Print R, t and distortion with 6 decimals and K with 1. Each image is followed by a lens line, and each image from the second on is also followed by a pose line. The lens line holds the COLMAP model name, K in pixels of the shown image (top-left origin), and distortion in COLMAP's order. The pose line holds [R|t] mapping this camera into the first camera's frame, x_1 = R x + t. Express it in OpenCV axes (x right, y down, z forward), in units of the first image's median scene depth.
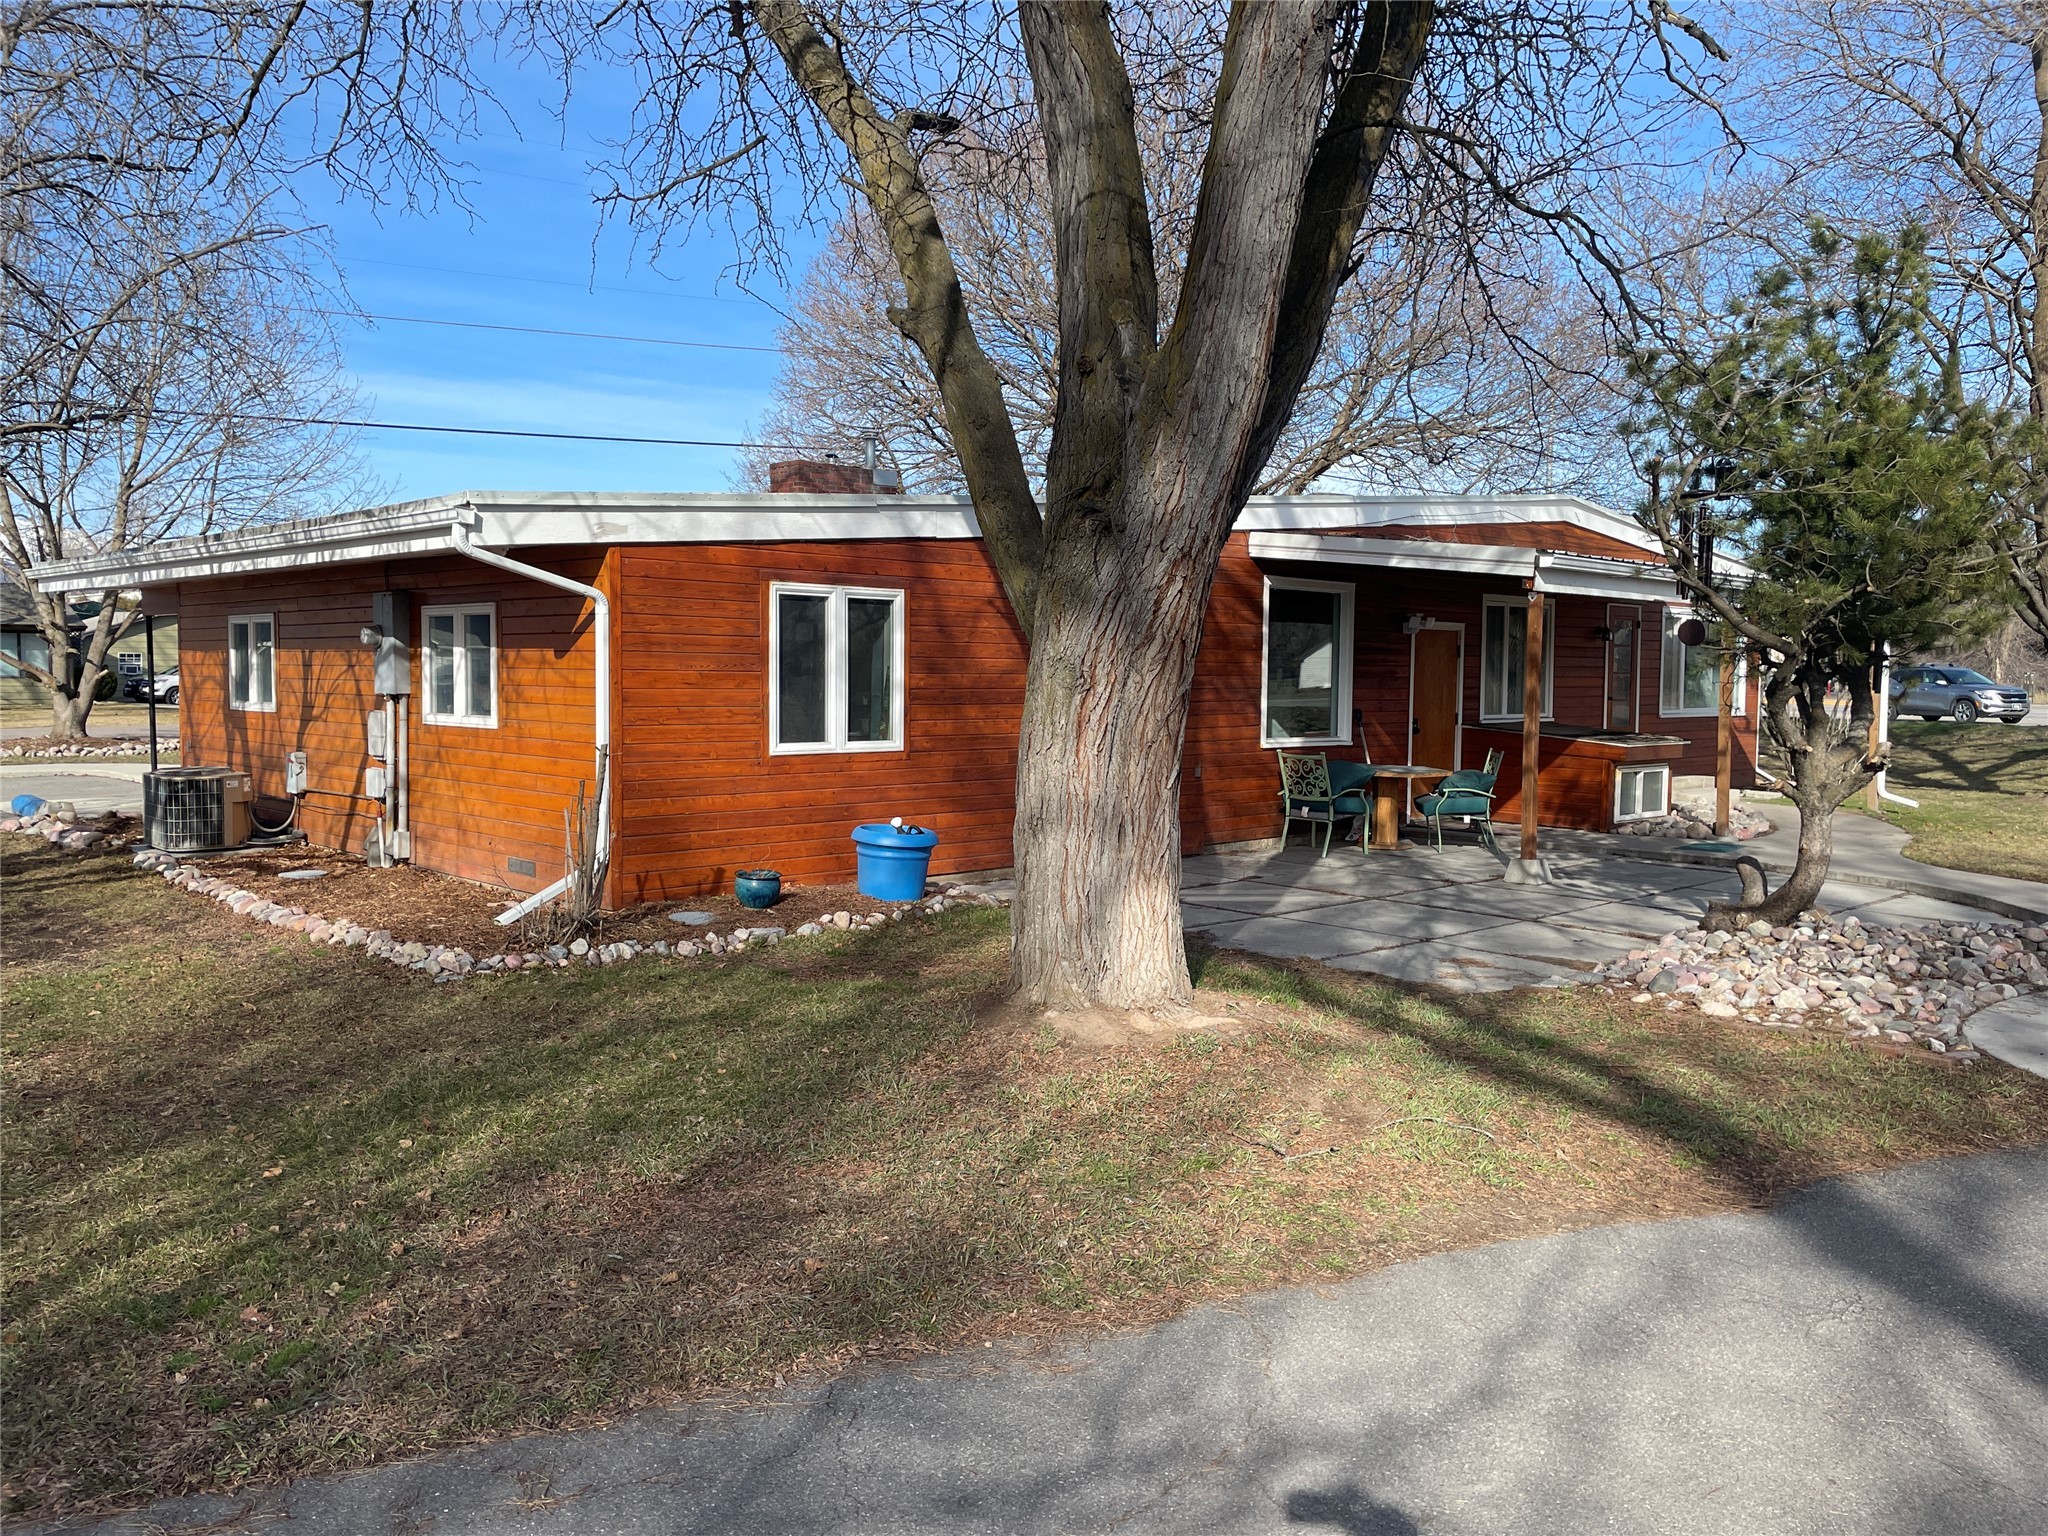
lens RADIAL K [[1560.6, 0, 975.8], [0, 1560.6, 761.1], [0, 0, 1]] dist [0.091652, -0.111665]
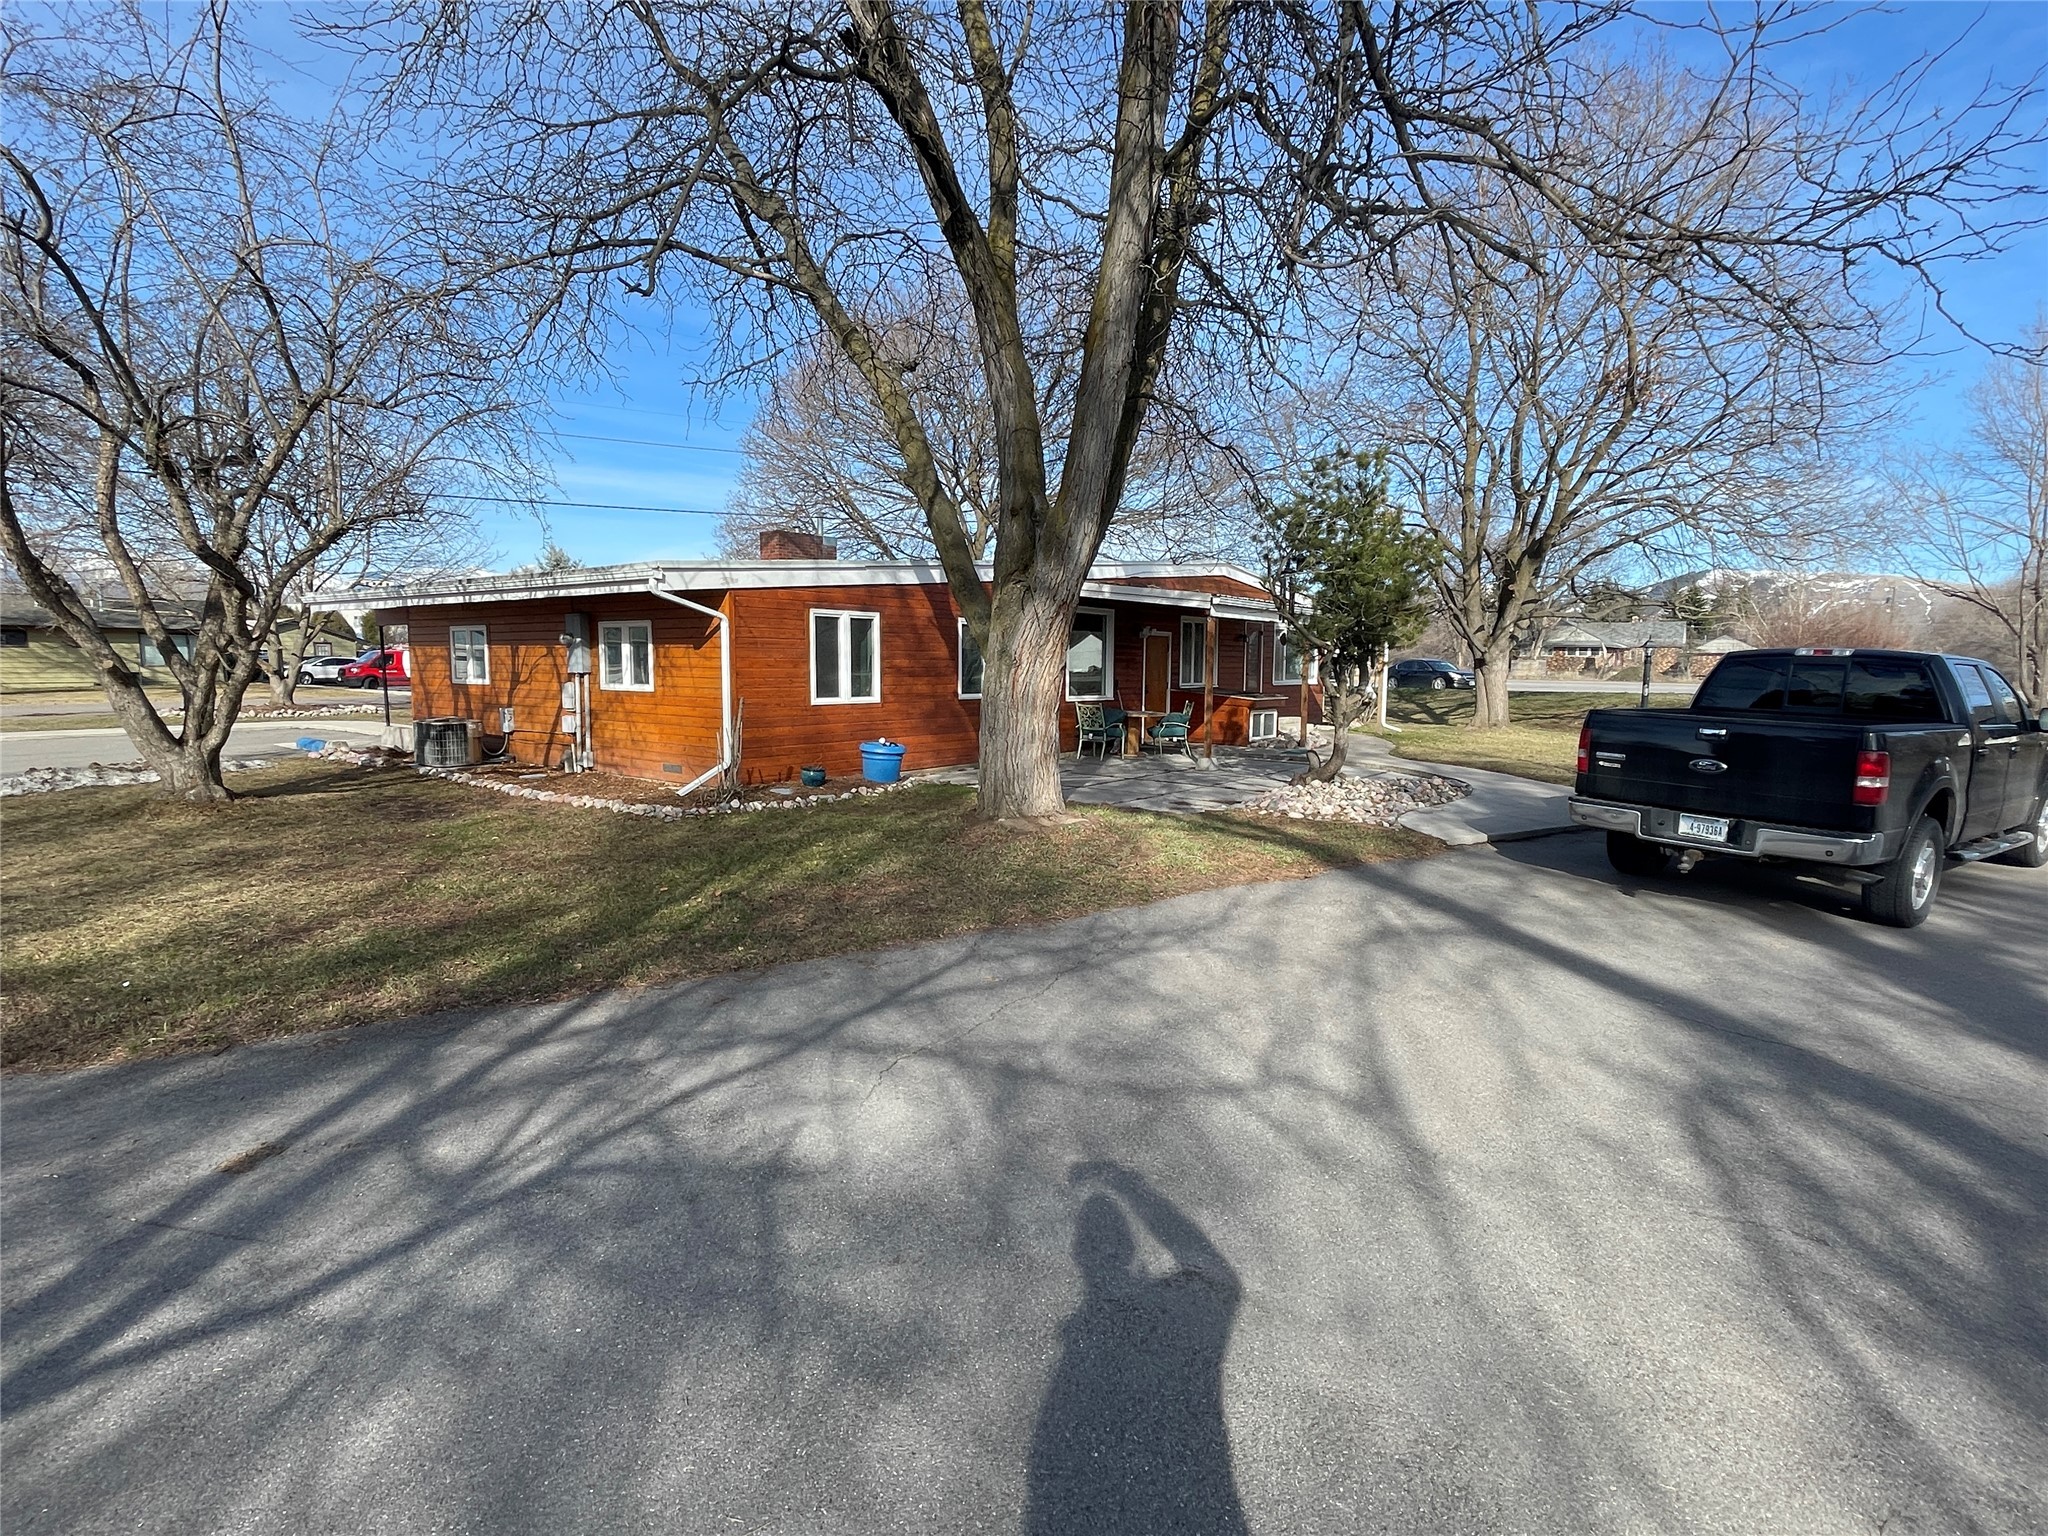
lens RADIAL K [[1002.3, 0, 1024.0], [0, 1002.3, 768.0], [0, 0, 1]] dist [-0.002077, -0.000159]
pose [[0.986446, -0.018851, 0.163002, -0.075504], [0.010709, 0.998657, 0.050688, 0.012549], [-0.163739, -0.048255, 0.985323, -0.180000]]
